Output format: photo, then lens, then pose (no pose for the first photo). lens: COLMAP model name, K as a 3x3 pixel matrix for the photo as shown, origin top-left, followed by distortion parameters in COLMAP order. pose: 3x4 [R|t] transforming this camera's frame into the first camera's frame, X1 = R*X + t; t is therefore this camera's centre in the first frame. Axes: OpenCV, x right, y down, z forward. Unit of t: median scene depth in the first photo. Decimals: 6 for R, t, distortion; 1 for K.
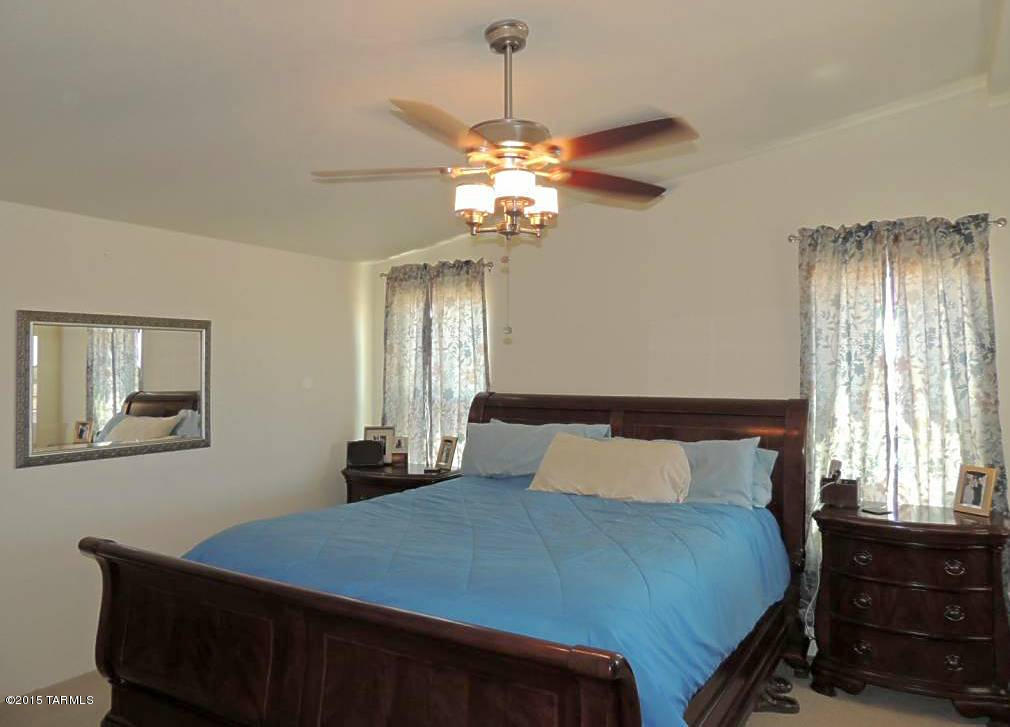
lens RADIAL K [[713.2, 0, 504.7], [0, 713.2, 360.1], [0, 0, 1]] dist [-0.011121, -0.003342]
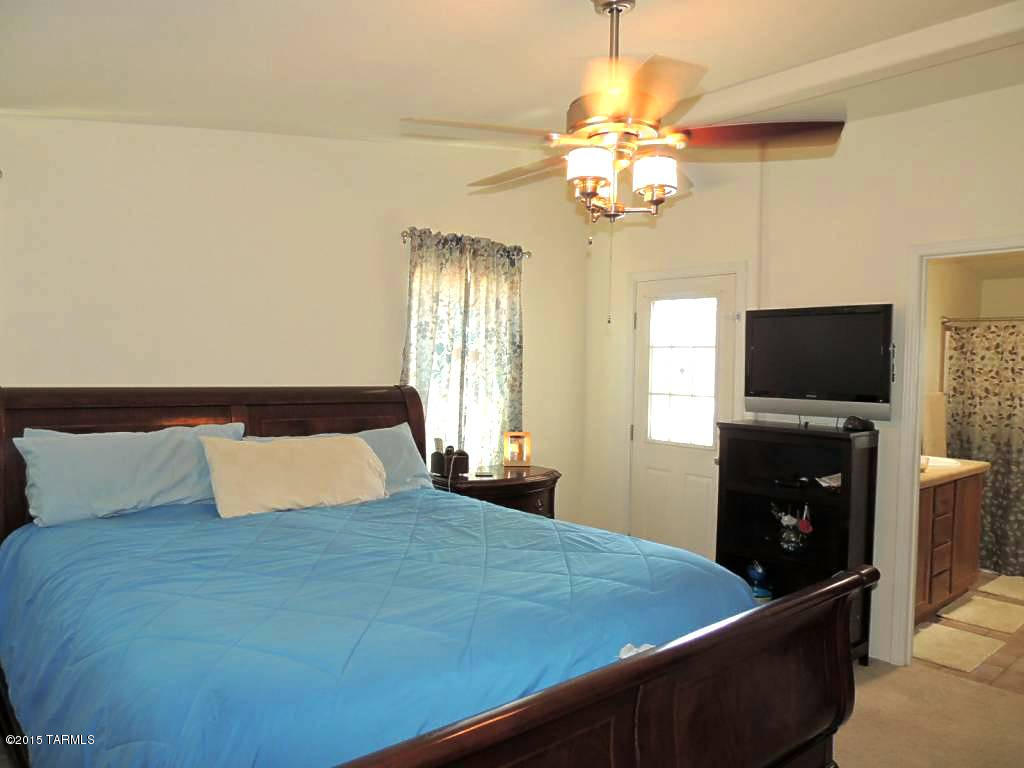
lens RADIAL K [[730.6, 0, 511.1], [0, 730.6, 384.8], [0, 0, 1]] dist [-0.021551, -0.000879]
pose [[0.303982, -0.017979, 0.952508, -0.644514], [-0.030444, 0.999128, 0.028575, 0.018972], [-0.952191, -0.037684, 0.303169, 0.559581]]
